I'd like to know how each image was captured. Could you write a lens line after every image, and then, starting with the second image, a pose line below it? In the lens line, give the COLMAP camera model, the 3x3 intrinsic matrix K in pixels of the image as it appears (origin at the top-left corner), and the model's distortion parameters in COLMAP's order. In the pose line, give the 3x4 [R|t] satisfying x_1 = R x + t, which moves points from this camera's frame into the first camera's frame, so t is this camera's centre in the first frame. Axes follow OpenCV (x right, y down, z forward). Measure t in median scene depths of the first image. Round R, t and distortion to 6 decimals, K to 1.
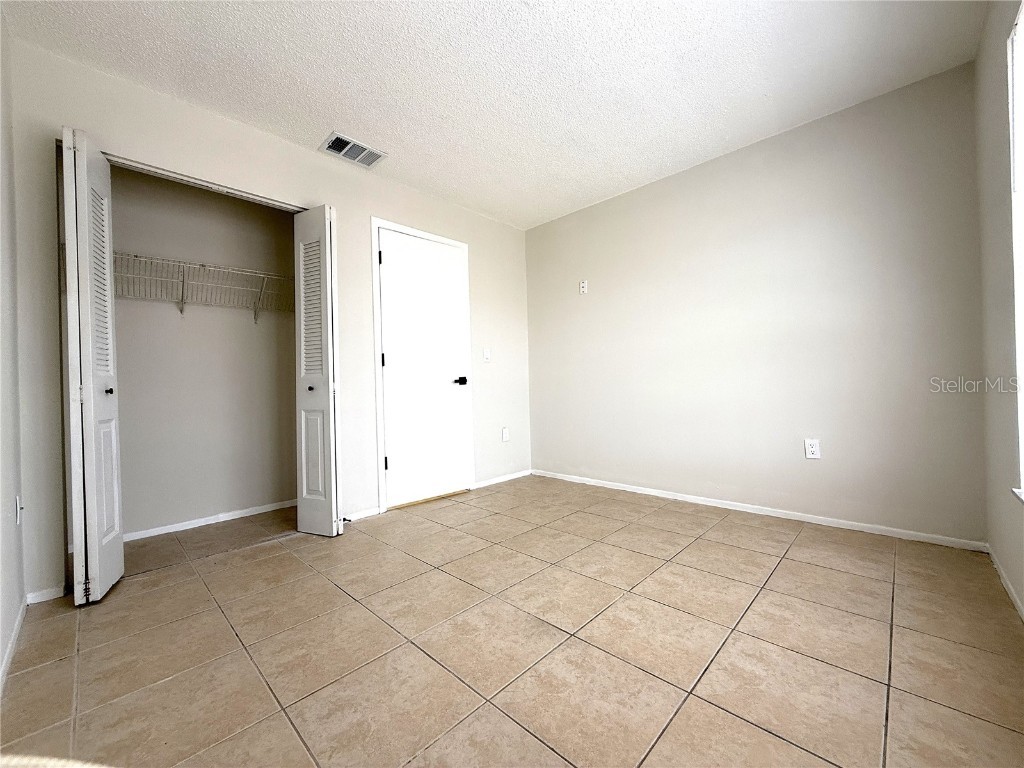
lens RADIAL K [[409.9, 0, 511.8], [0, 409.9, 382.9], [0, 0, 1]] dist [0.001046, -0.000044]
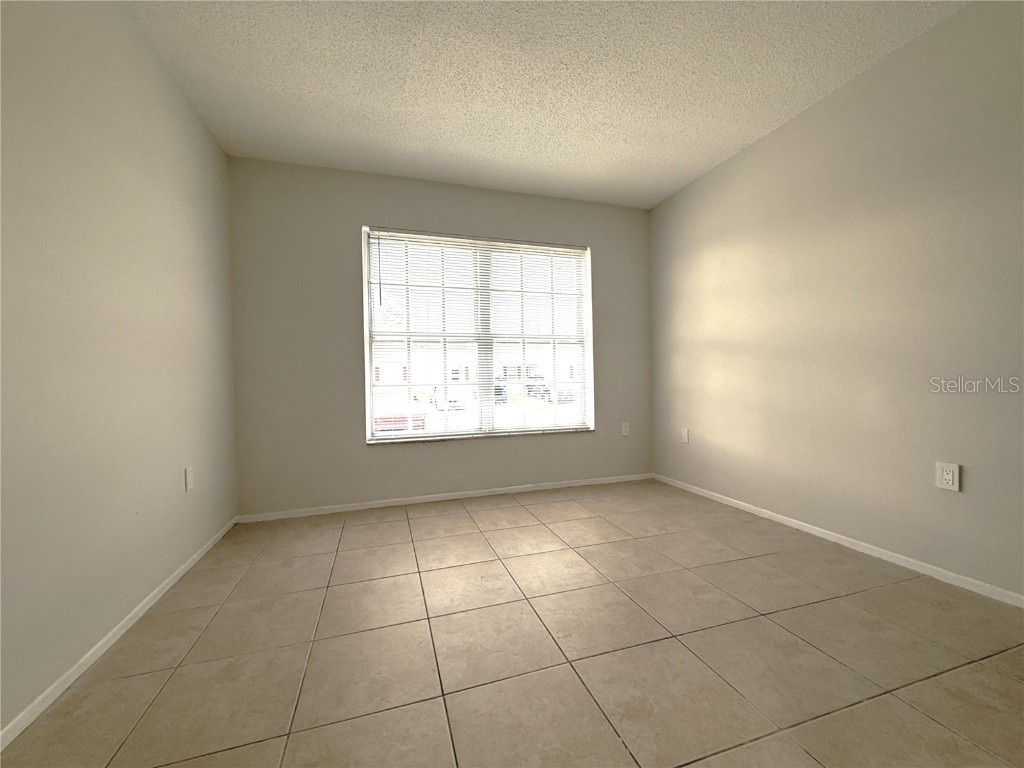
lens RADIAL K [[409.9, 0, 513.3], [0, 409.9, 385.9], [0, 0, 1]] dist [0.001046, -0.000044]
pose [[-0.880962, 0.035224, 0.471873, -0.347499], [0.037775, 0.999278, -0.004070, 0.007759], [-0.471676, 0.014240, -0.881657, 2.111069]]
